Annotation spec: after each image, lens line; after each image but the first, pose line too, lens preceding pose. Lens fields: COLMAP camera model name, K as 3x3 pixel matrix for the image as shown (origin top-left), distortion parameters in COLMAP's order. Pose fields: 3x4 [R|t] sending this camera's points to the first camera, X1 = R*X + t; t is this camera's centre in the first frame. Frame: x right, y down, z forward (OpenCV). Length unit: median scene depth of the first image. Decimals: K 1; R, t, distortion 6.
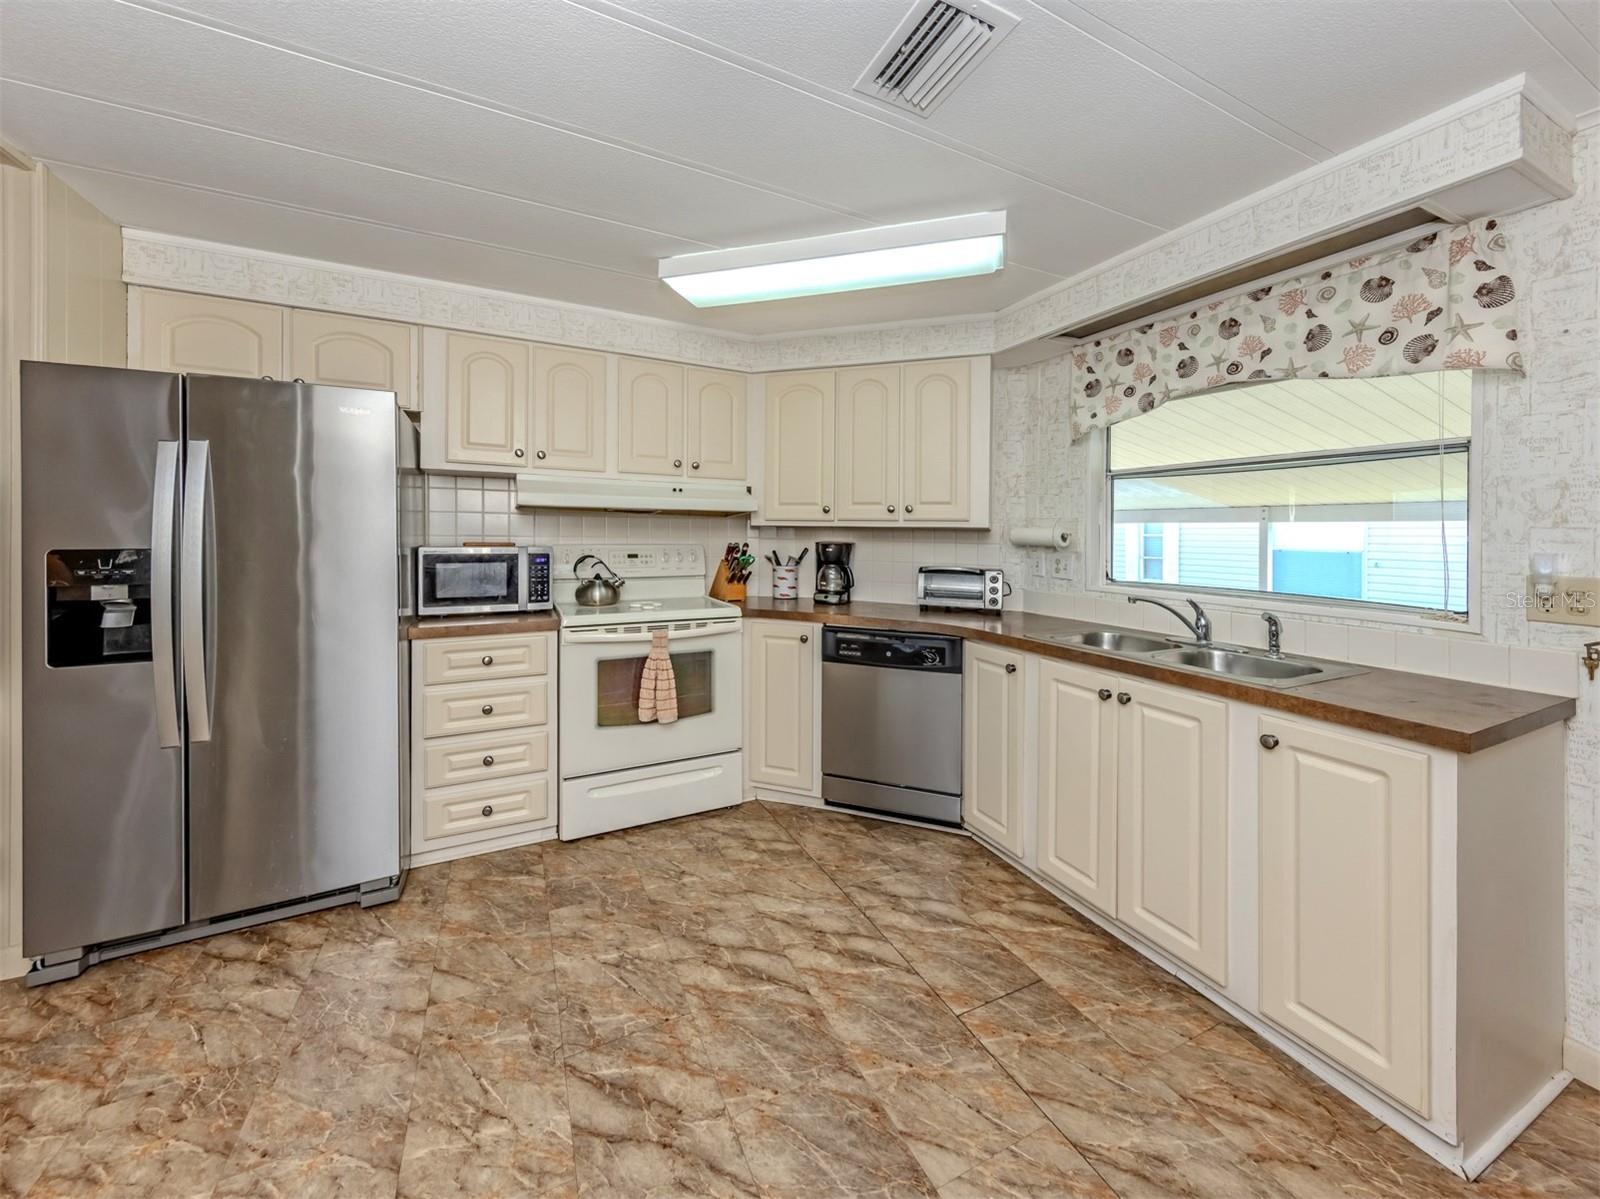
lens RADIAL K [[613.1, 0, 795.5], [0, 613.1, 528.9], [0, 0, 1]] dist [0.020302, -0.009428]
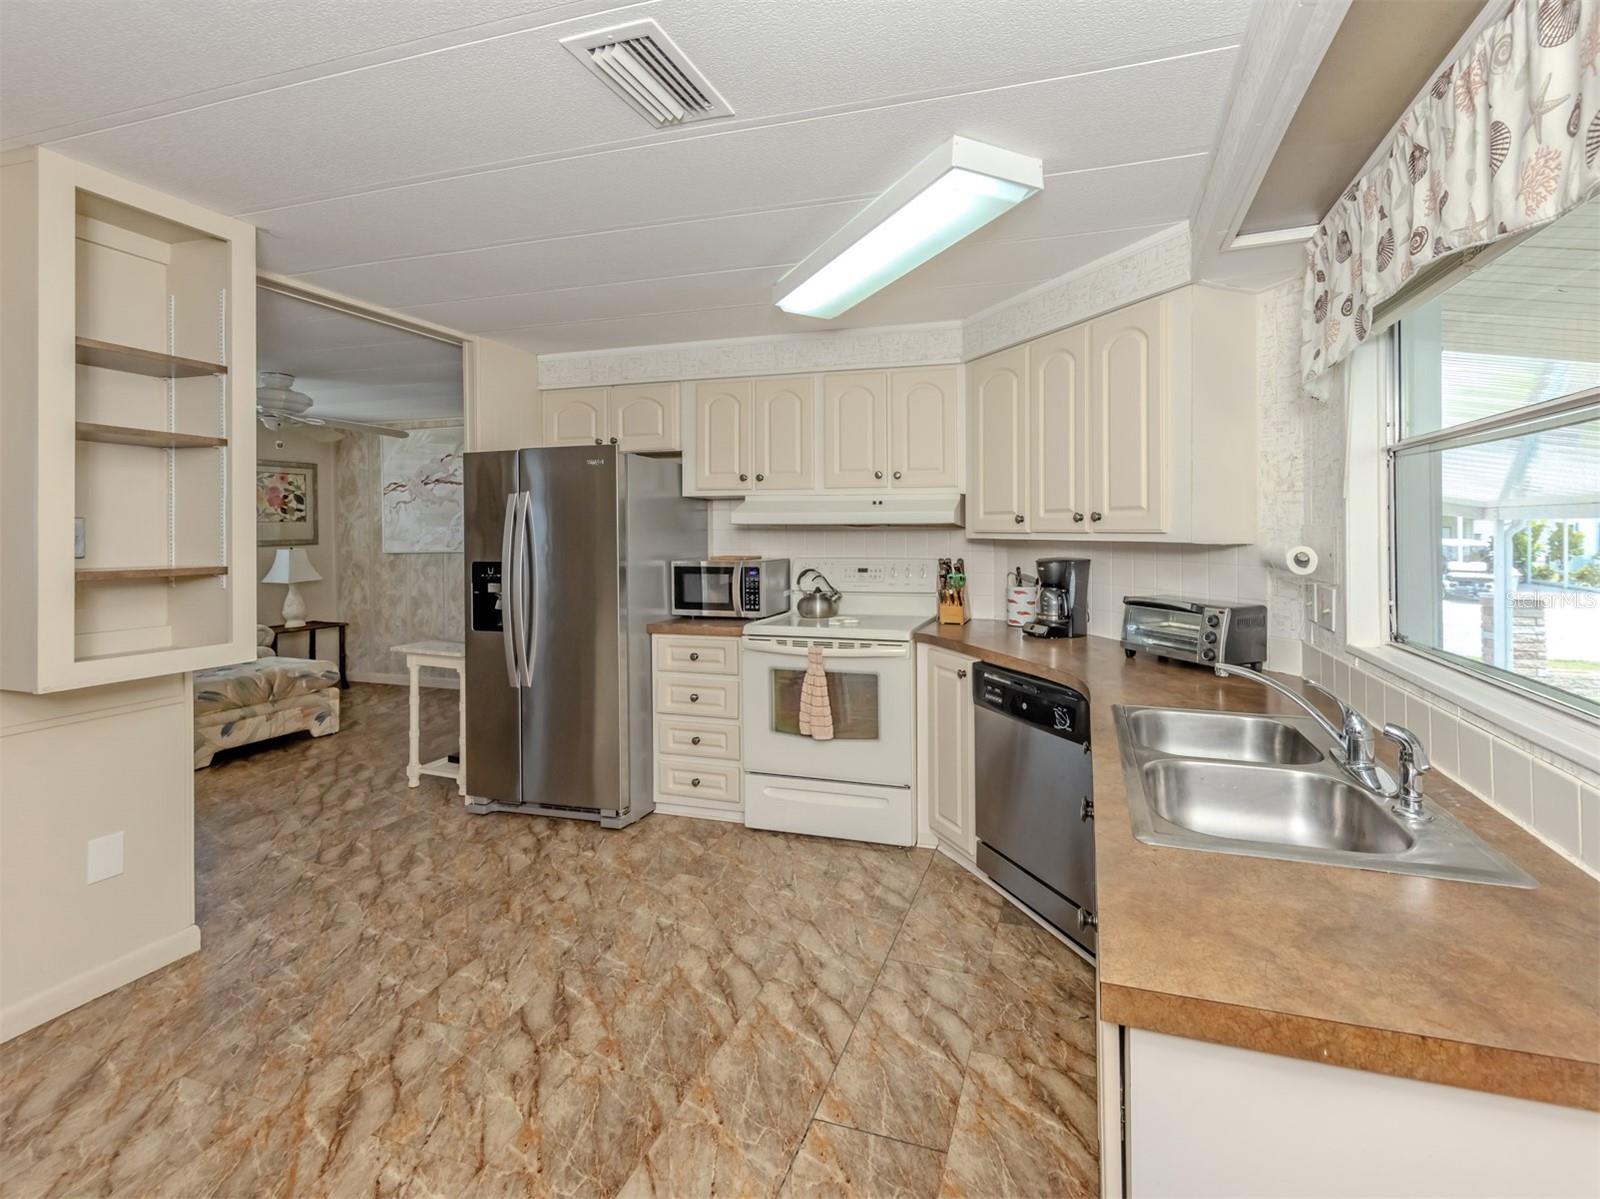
lens RADIAL K [[705.0, 0, 838.2], [0, 705.0, 525.6], [0, 0, 1]] dist [0.000896, -0.000315]
pose [[0.725549, -0.016891, -0.687964, 0.663852], [0.020418, 0.999787, -0.003014, -0.031697], [0.687868, -0.011860, 0.725739, 0.209171]]
